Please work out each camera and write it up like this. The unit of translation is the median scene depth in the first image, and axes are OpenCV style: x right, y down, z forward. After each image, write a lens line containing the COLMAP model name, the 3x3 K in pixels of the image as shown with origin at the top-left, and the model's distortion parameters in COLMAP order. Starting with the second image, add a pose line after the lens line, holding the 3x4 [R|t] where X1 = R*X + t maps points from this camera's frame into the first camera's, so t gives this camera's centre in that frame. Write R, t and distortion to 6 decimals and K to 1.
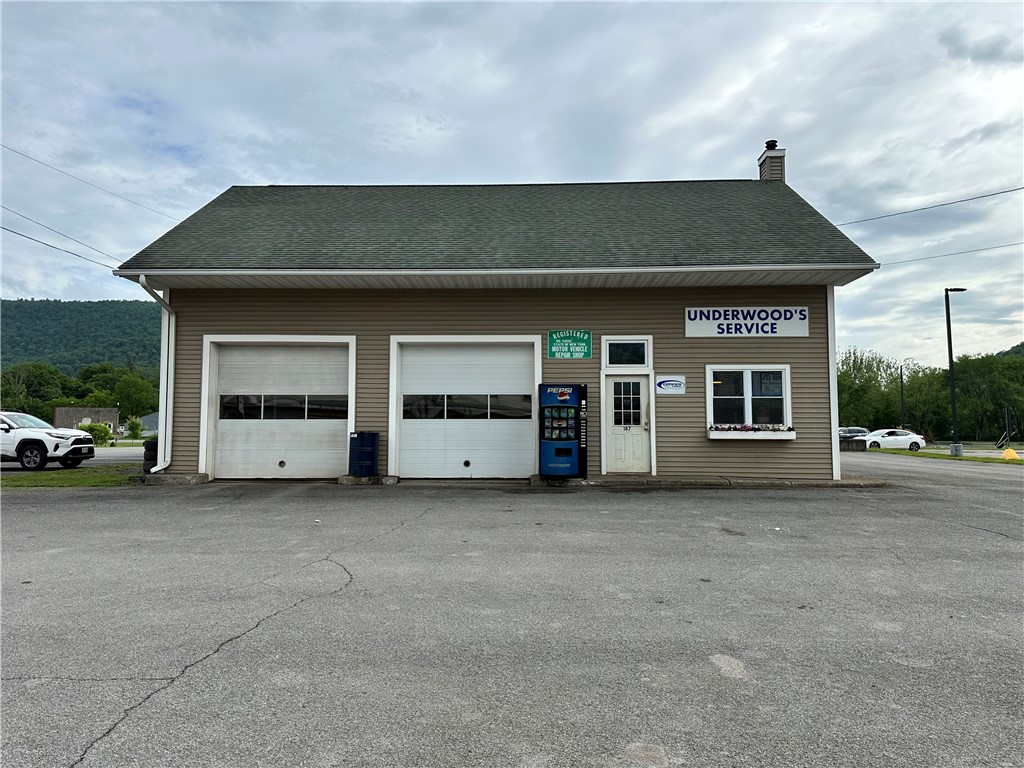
lens RADIAL K [[720.0, 0, 518.9], [0, 720.0, 376.4], [0, 0, 1]] dist [0.120291, -0.164130]
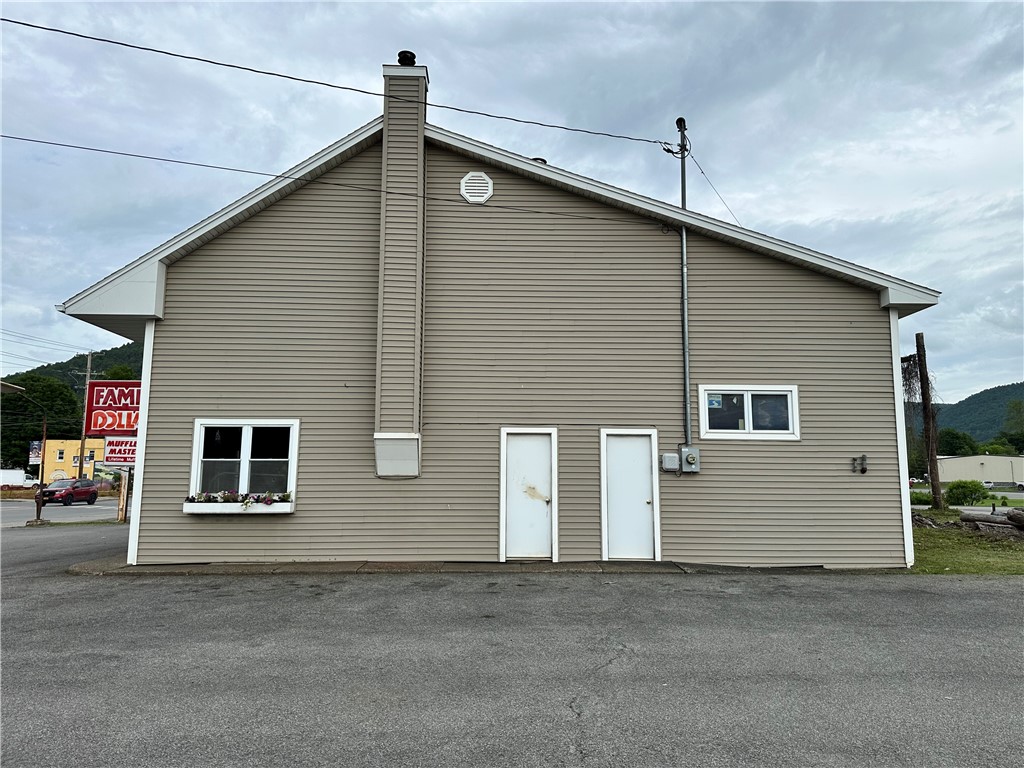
lens RADIAL K [[720.0, 0, 518.9], [0, 720.0, 376.4], [0, 0, 1]] dist [0.120291, -0.164130]
pose [[0.092469, -0.151967, -0.984051, 1.256983], [0.072538, 0.986687, -0.145558, 0.085912], [0.993070, -0.057921, 0.102261, 1.330550]]
